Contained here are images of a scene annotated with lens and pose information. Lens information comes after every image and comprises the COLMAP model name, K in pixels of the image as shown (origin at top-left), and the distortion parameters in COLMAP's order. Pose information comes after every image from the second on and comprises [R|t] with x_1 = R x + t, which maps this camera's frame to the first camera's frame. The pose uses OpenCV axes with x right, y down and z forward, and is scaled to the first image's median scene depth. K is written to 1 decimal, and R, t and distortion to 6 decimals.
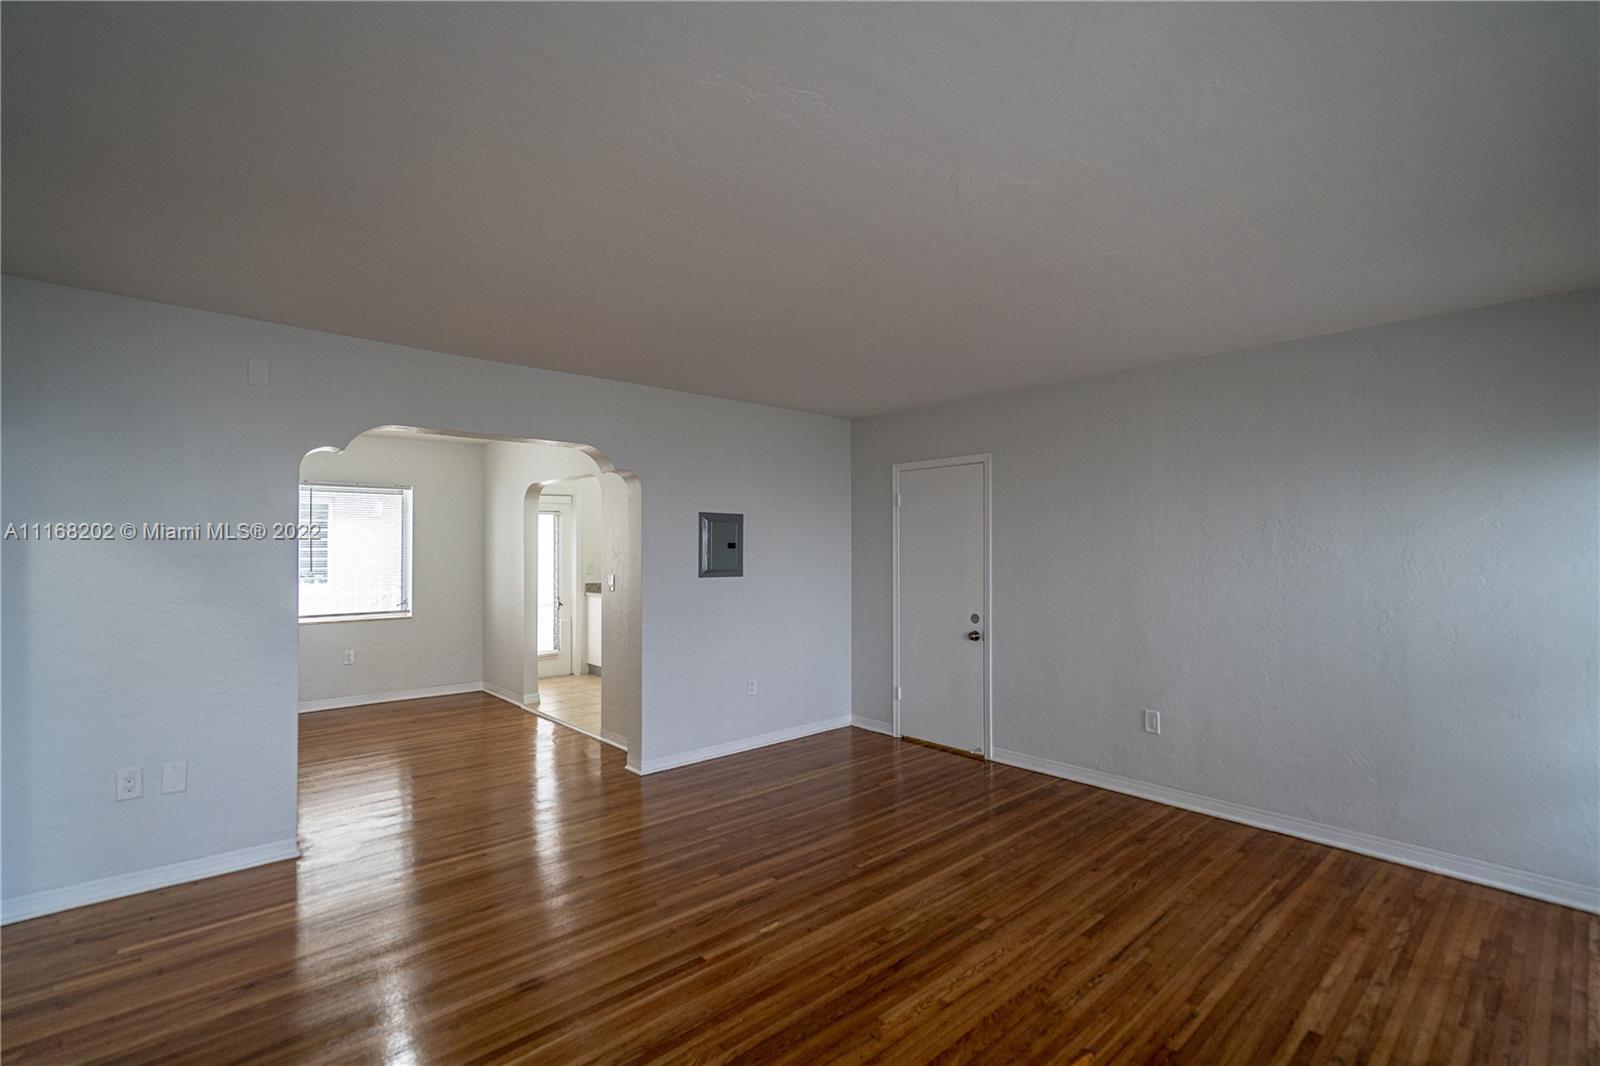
lens RADIAL K [[735.4, 0, 800.4], [0, 735.4, 544.2], [0, 0, 1]] dist [0.001316, 0.000737]
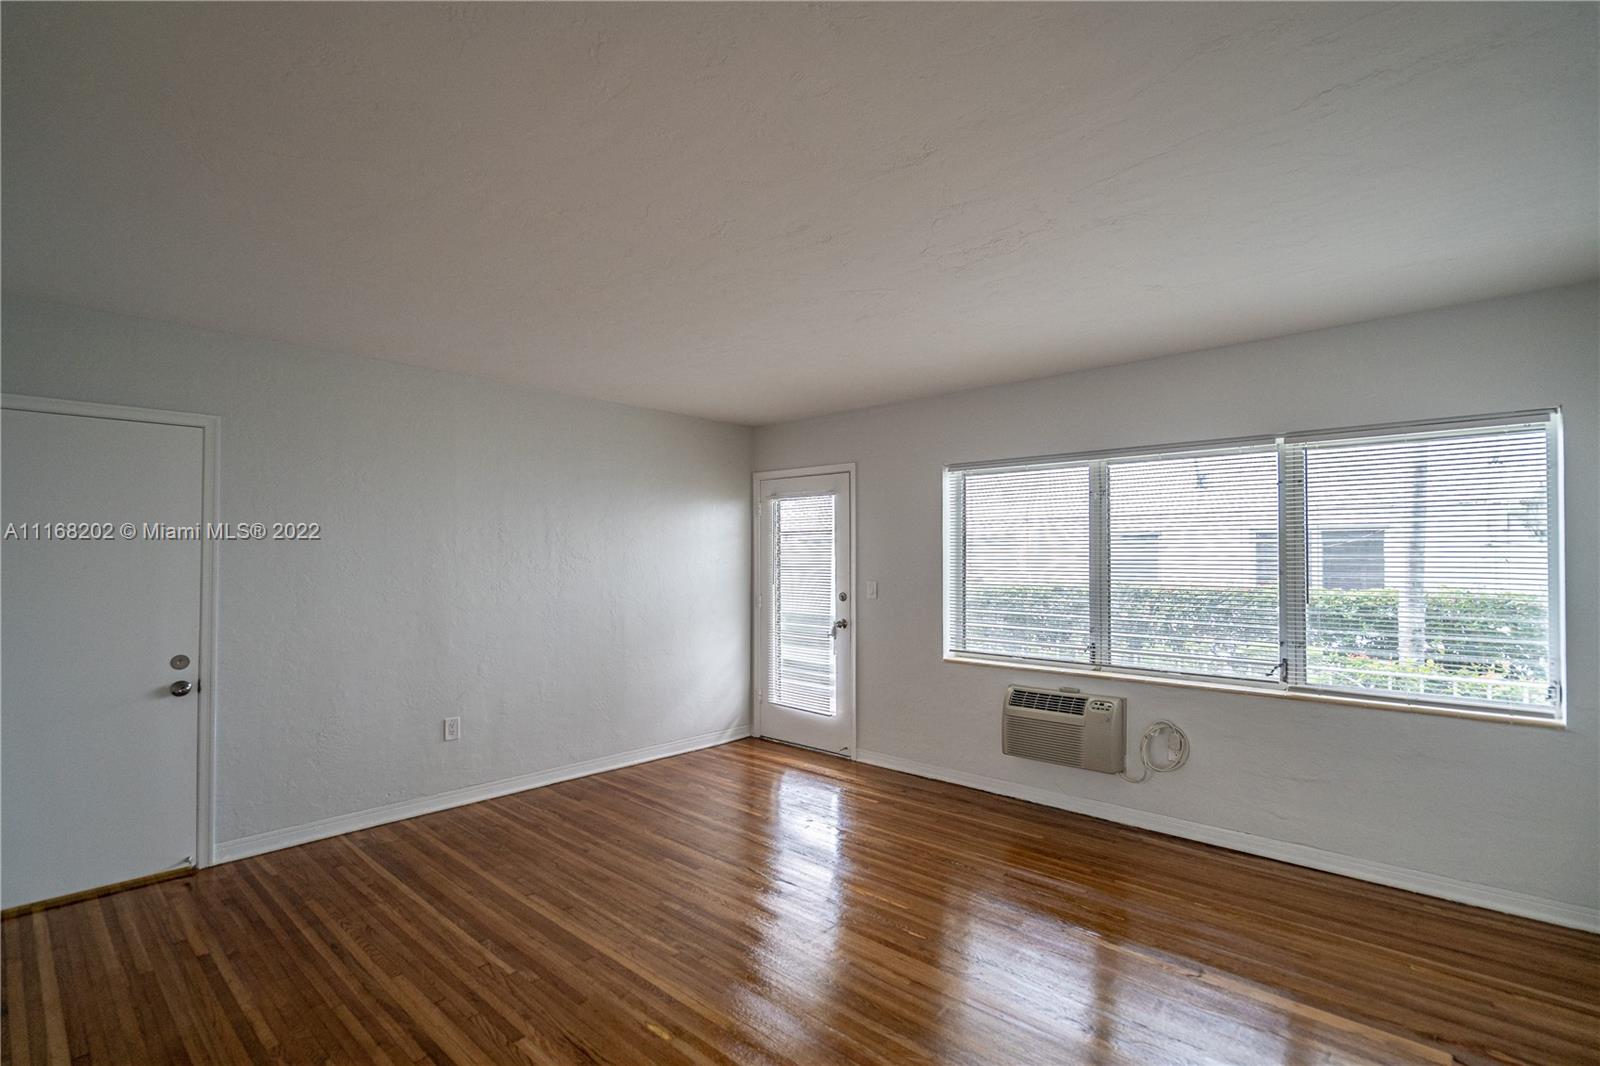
lens RADIAL K [[735.4, 0, 809.5], [0, 735.4, 554.2], [0, 0, 1]] dist [0.001316, 0.000737]
pose [[-0.096345, 0.006498, 0.995327, -0.584097], [-0.004987, 0.999963, -0.007011, 0.008866], [-0.995335, -0.005639, -0.096309, 0.634597]]
